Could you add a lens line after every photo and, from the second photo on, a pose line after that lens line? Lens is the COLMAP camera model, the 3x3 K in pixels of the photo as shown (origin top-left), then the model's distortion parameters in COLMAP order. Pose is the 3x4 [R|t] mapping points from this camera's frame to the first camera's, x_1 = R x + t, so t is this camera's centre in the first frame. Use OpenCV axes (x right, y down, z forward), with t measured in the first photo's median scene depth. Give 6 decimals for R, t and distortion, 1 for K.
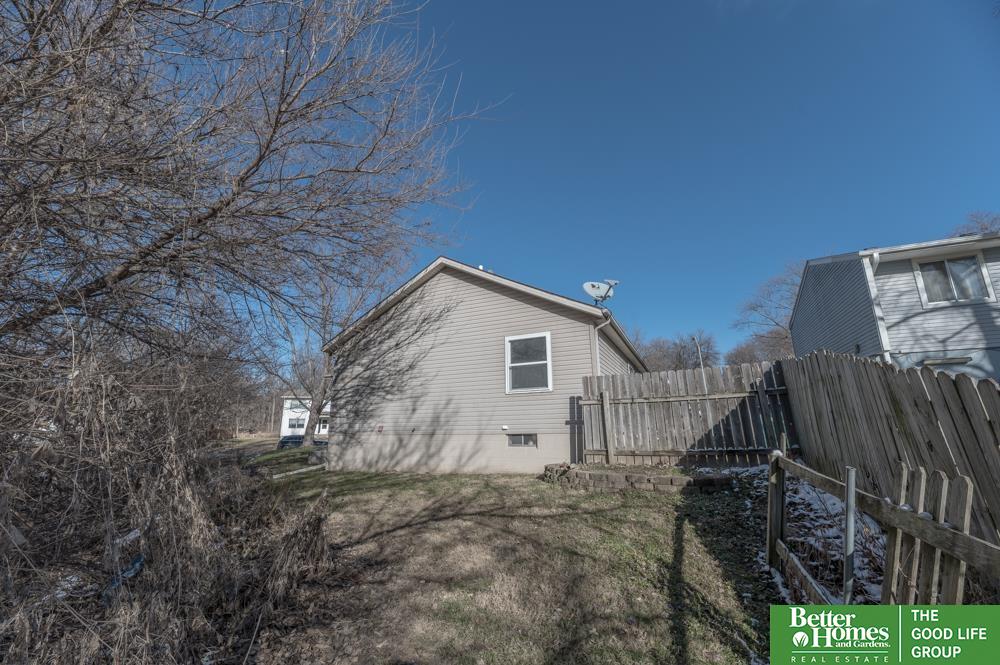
lens RADIAL K [[400.8, 0, 498.7], [0, 400.8, 336.2], [0, 0, 1]] dist [-0.001447, -0.002639]
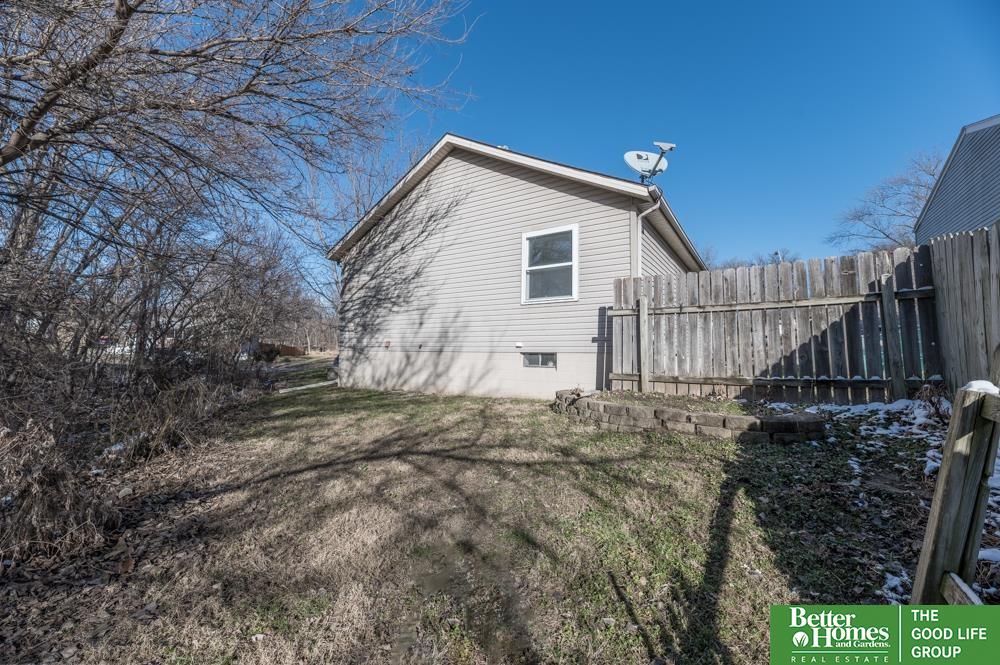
lens RADIAL K [[400.8, 0, 500.8], [0, 400.8, 333.1], [0, 0, 1]] dist [-0.001447, -0.002639]
pose [[0.990046, 0.017389, -0.139666, 0.096444], [0.007680, 0.984184, 0.176981, 0.060570], [0.140535, -0.176292, 0.974254, 0.204168]]
